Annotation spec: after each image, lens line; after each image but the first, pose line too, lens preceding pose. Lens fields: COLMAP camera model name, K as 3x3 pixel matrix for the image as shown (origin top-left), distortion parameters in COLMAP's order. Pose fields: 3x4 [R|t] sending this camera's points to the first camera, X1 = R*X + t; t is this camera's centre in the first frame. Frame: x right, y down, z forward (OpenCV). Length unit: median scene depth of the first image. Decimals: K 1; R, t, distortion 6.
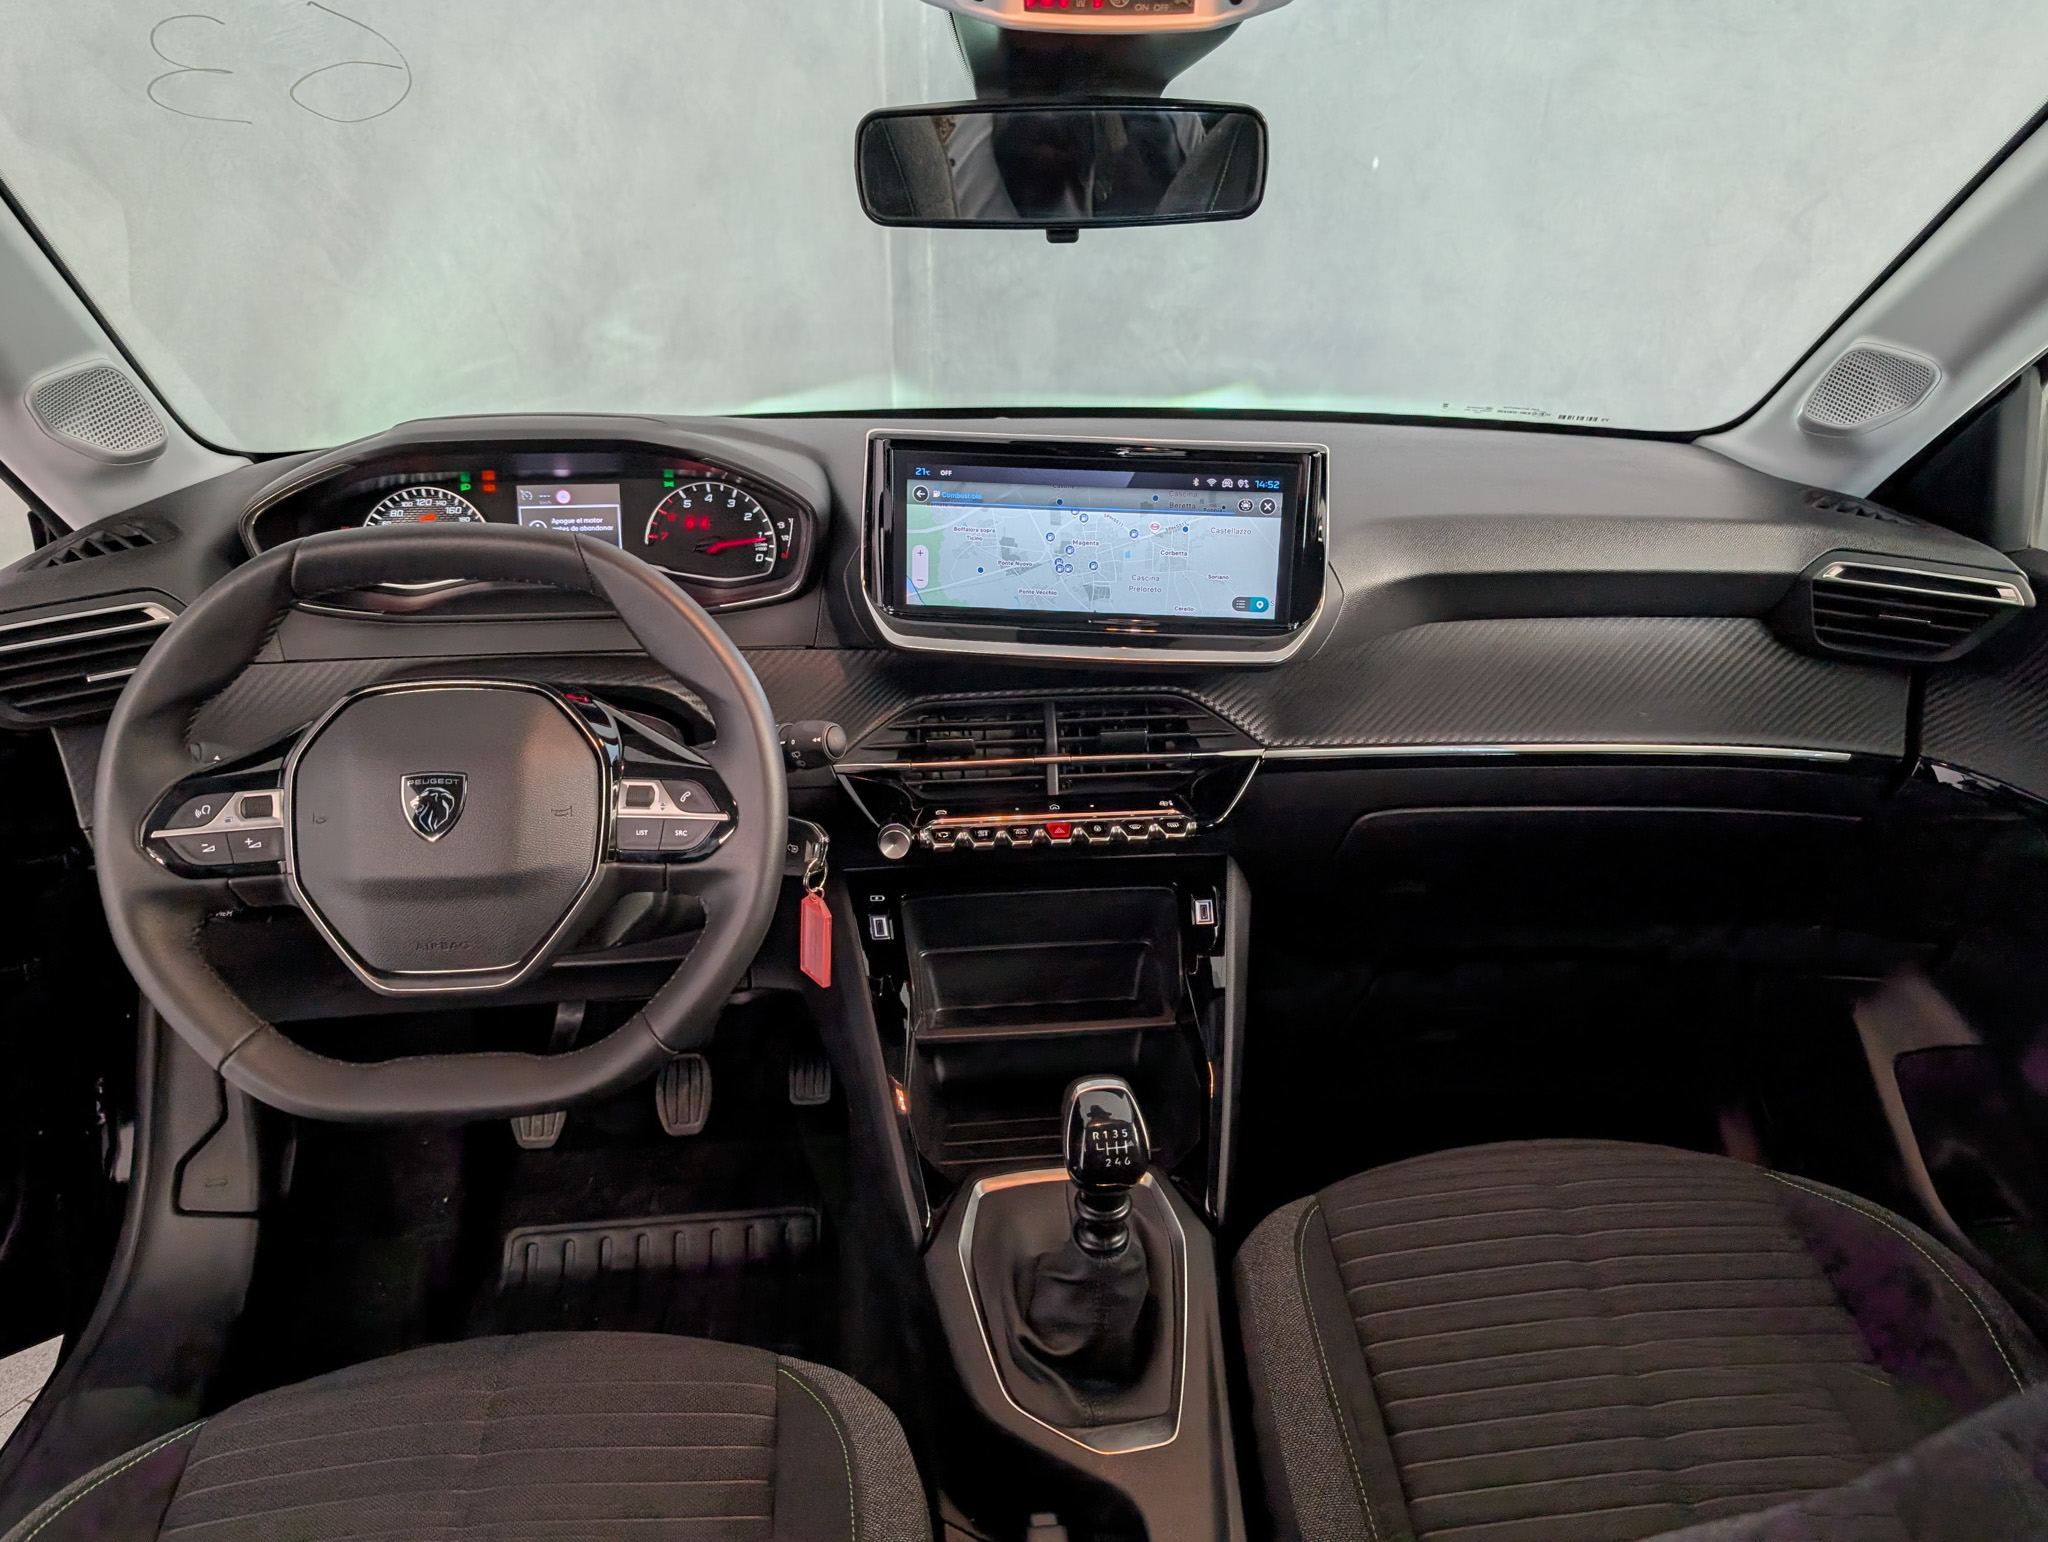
lens RADIAL K [[1479.4, 0, 1049.4], [0, 1479.4, 763.7], [0, 0, 1]] dist [-0.008679, -0.006981]
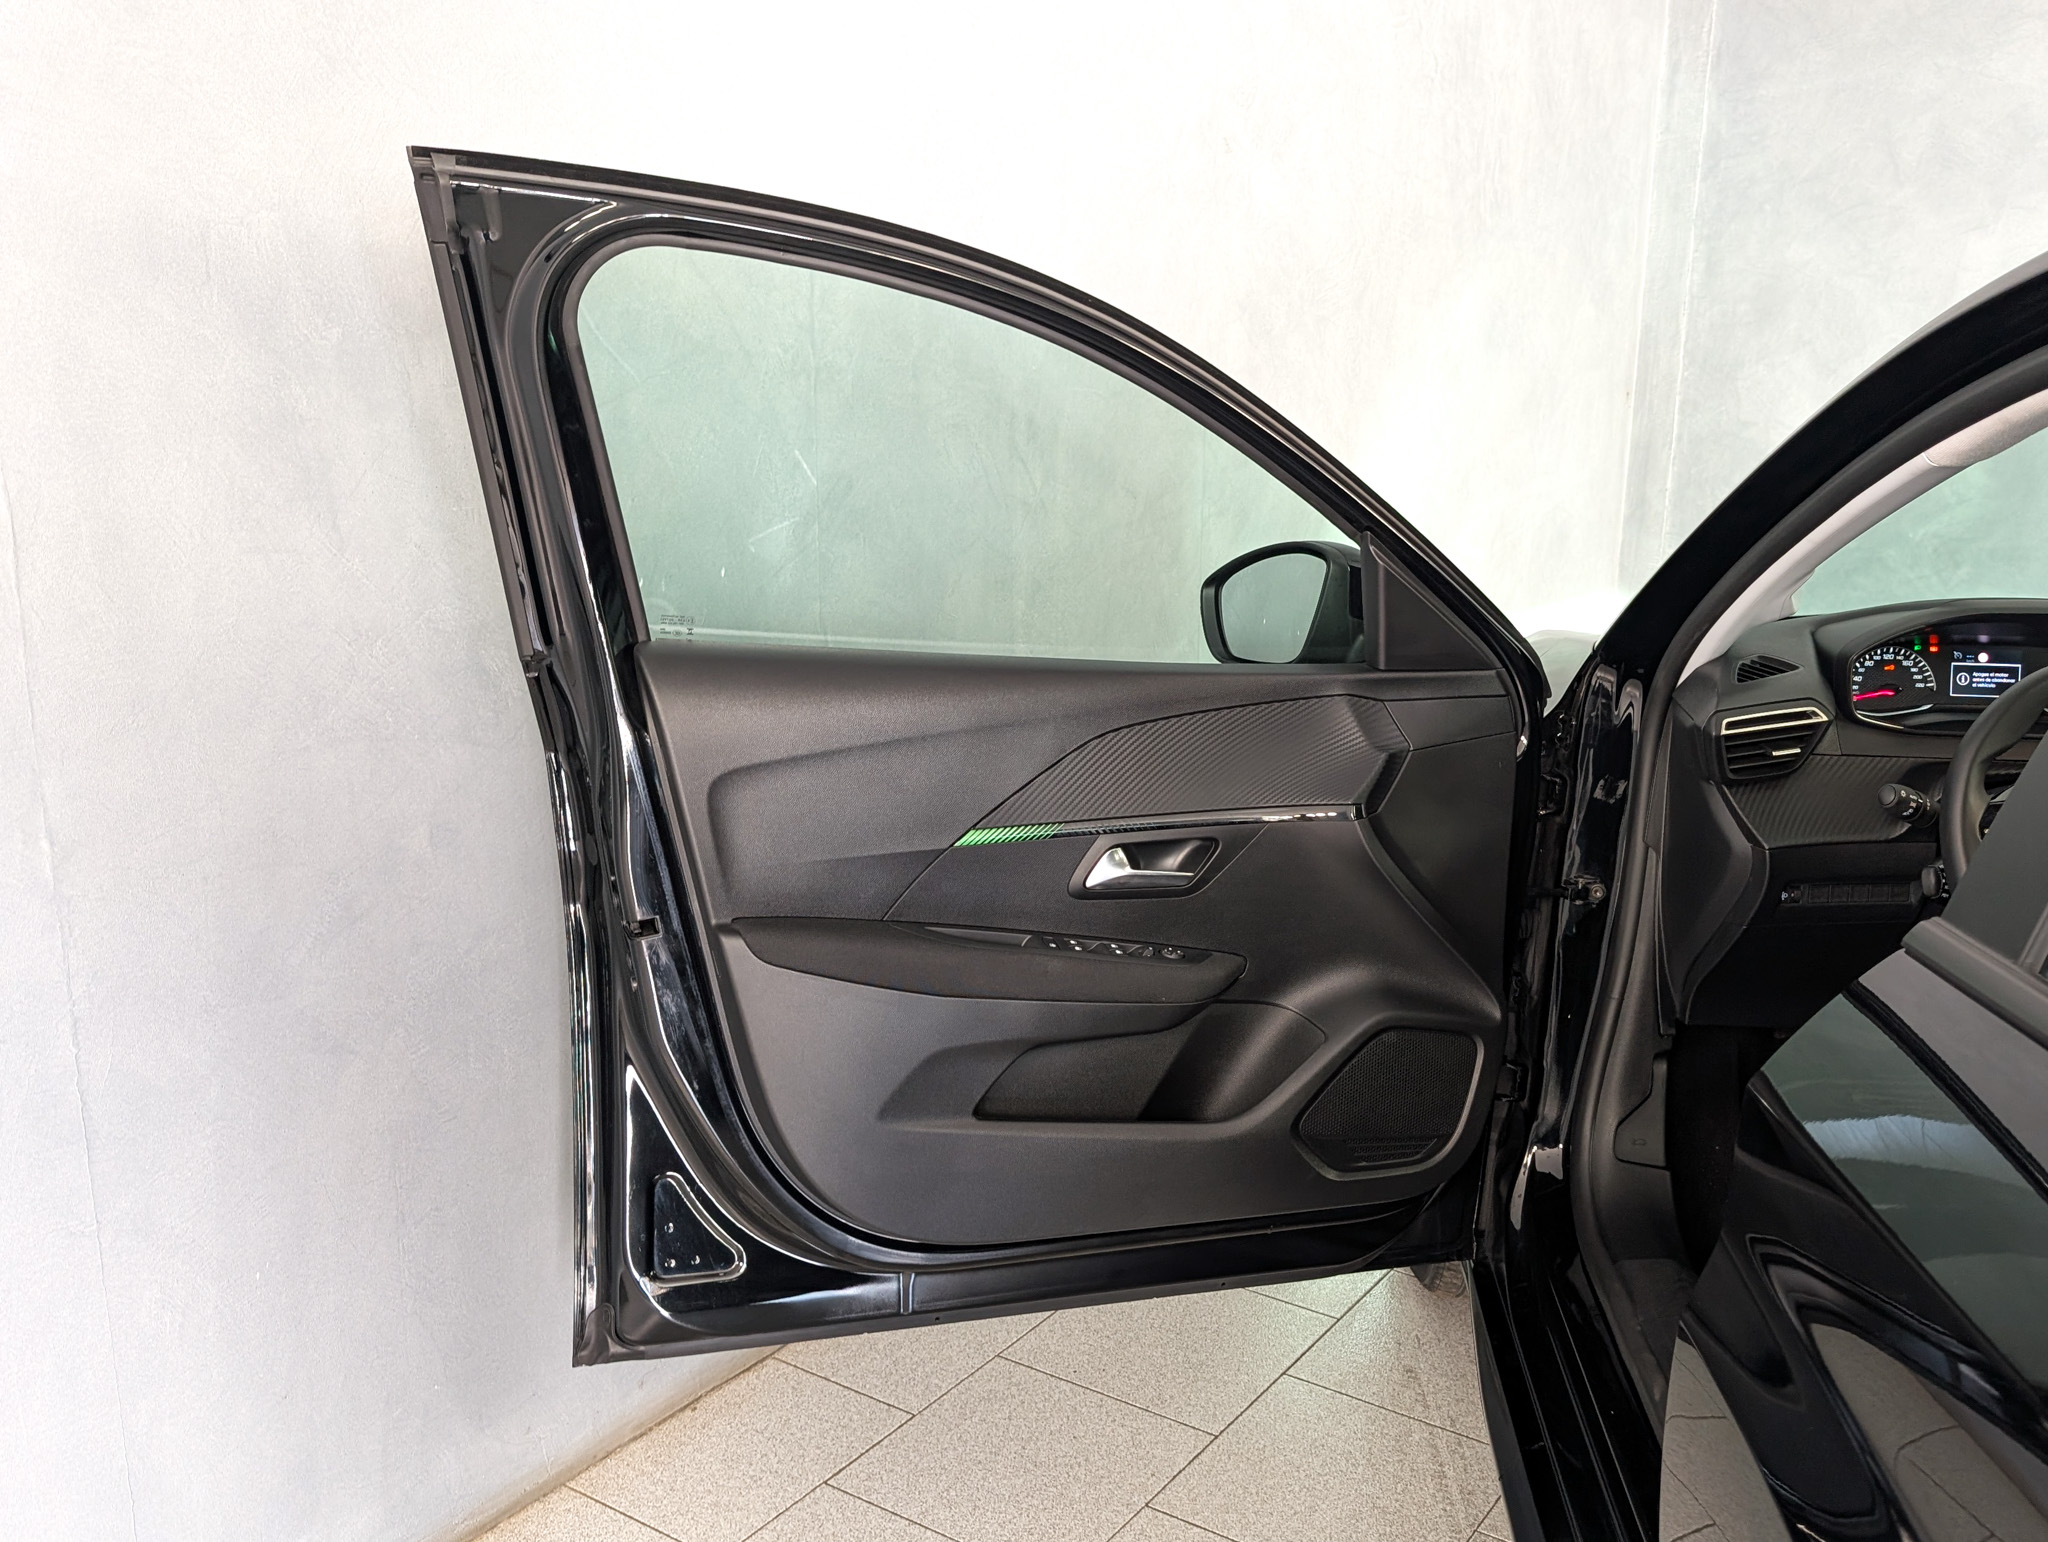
lens RADIAL K [[1684.5, 0, 1249.2], [0, 1684.5, 857.1], [0, 0, 1]] dist [0.009025, -0.009565]
pose [[0.990553, 0.052210, -0.126799, -0.916943], [-0.064950, 0.993014, -0.098516, 0.248049], [0.120770, 0.105821, 0.987024, -0.771888]]
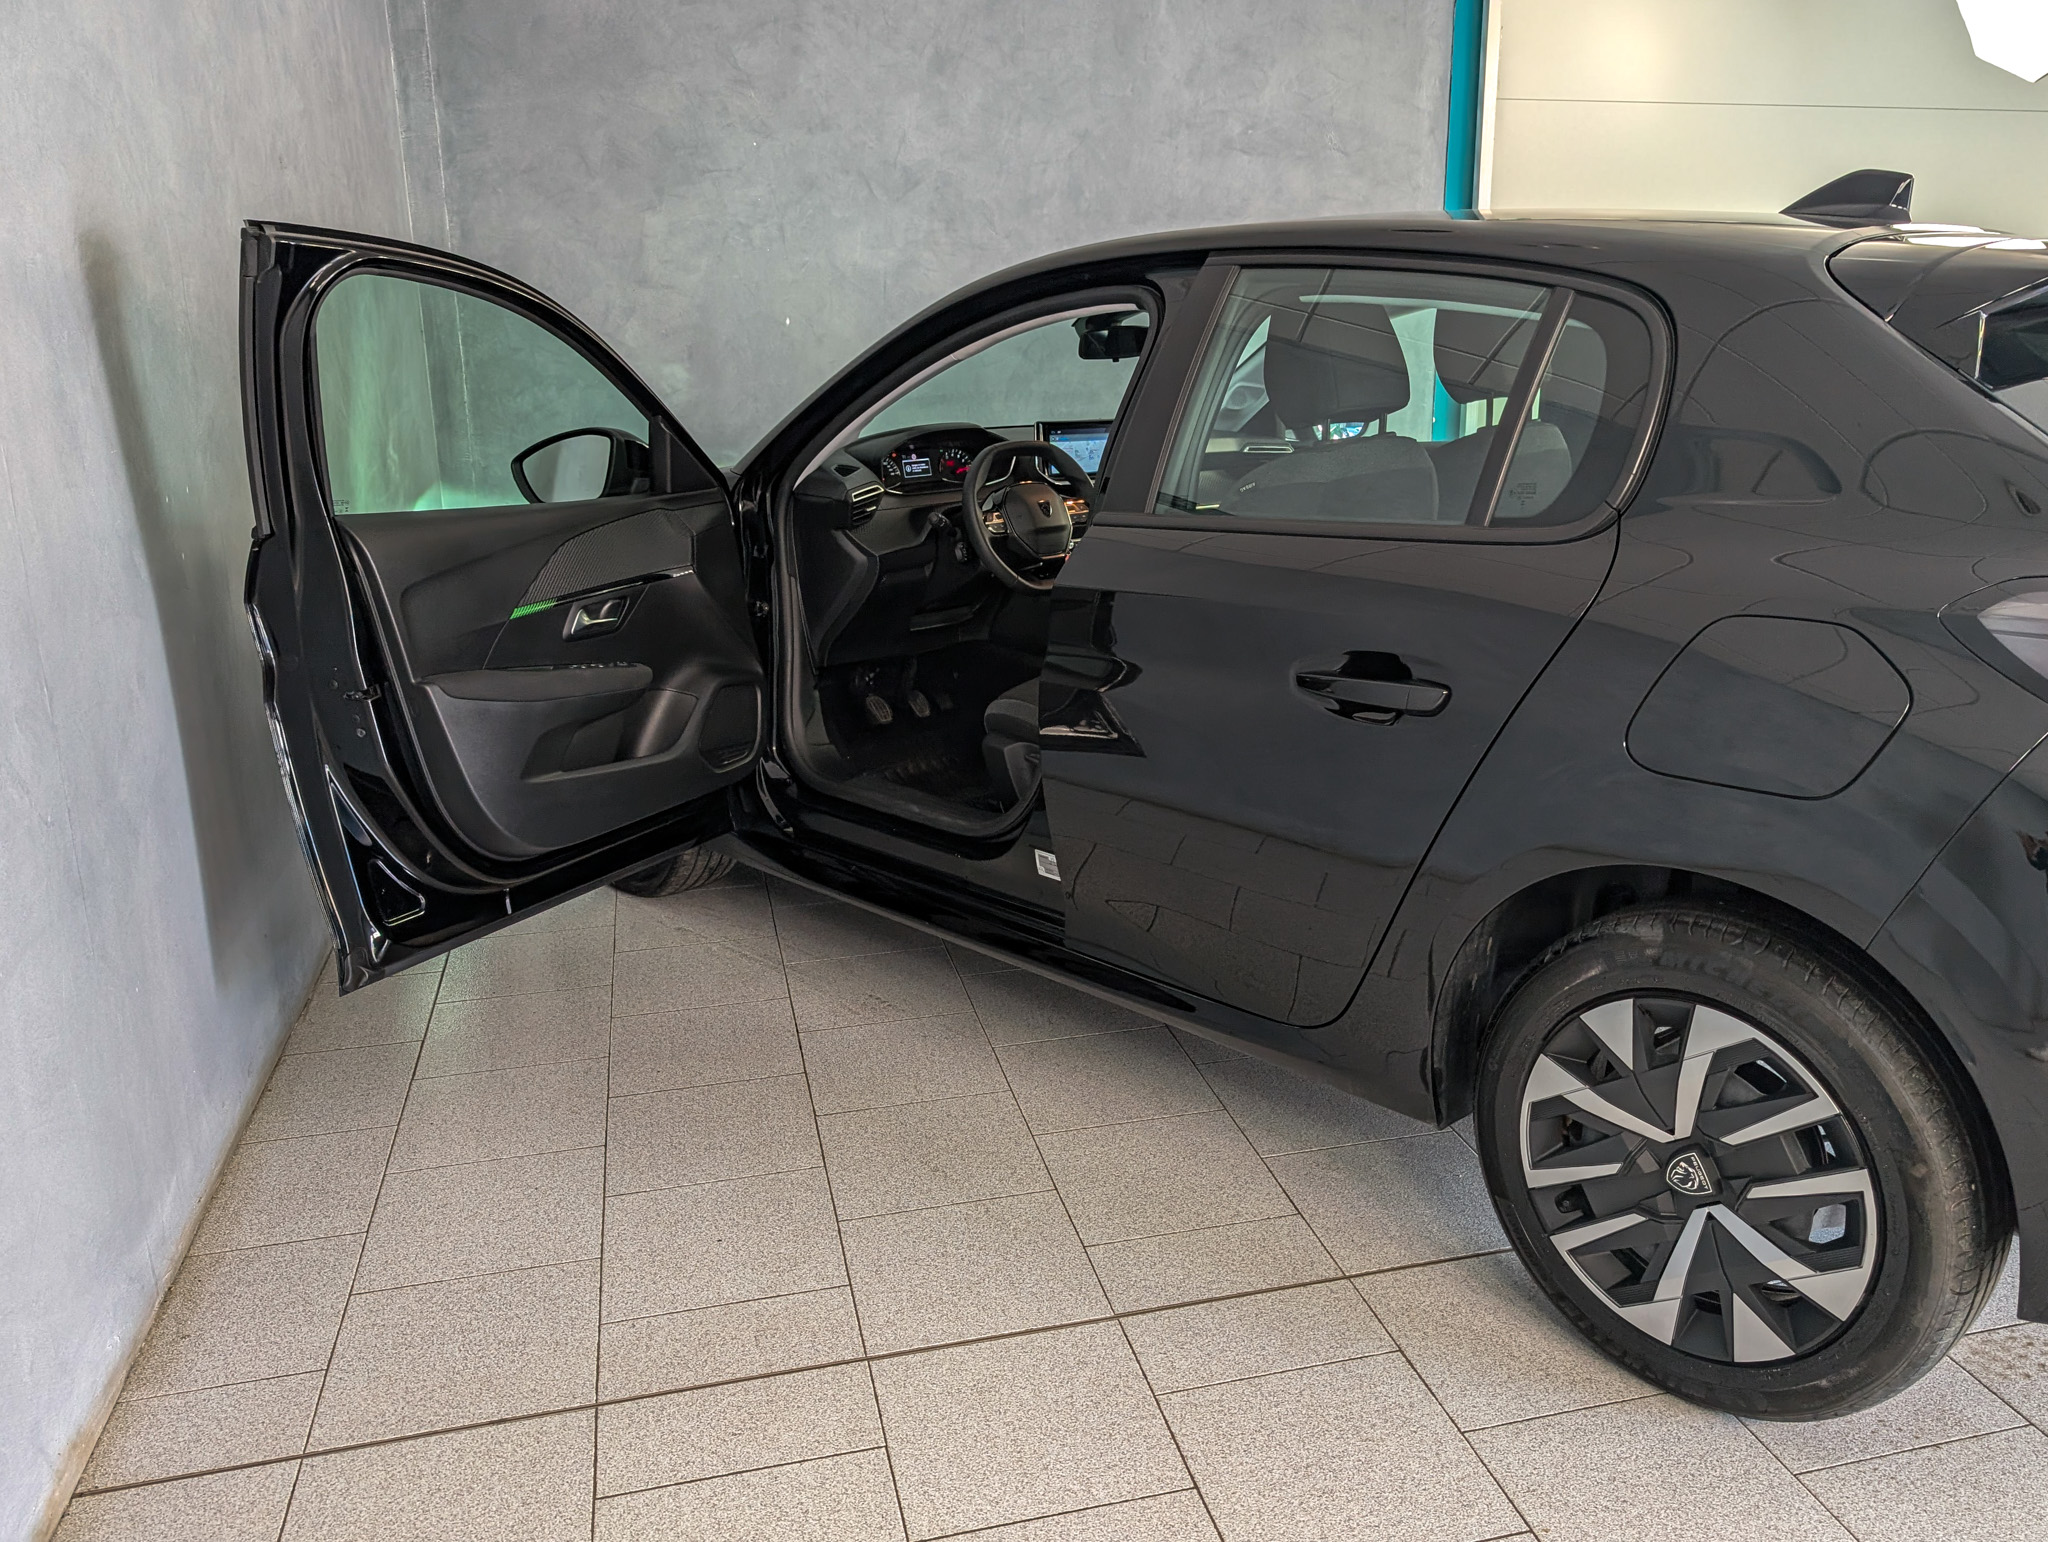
lens RADIAL K [[1479.4, 0, 1049.4], [0, 1479.4, 763.7], [0, 0, 1]] dist [-0.008679, -0.006981]
pose [[0.805413, -0.188352, 0.561990, -2.094503], [0.233011, 0.972441, -0.008024, 0.553348], [-0.544991, 0.137413, 0.827105, -1.651399]]
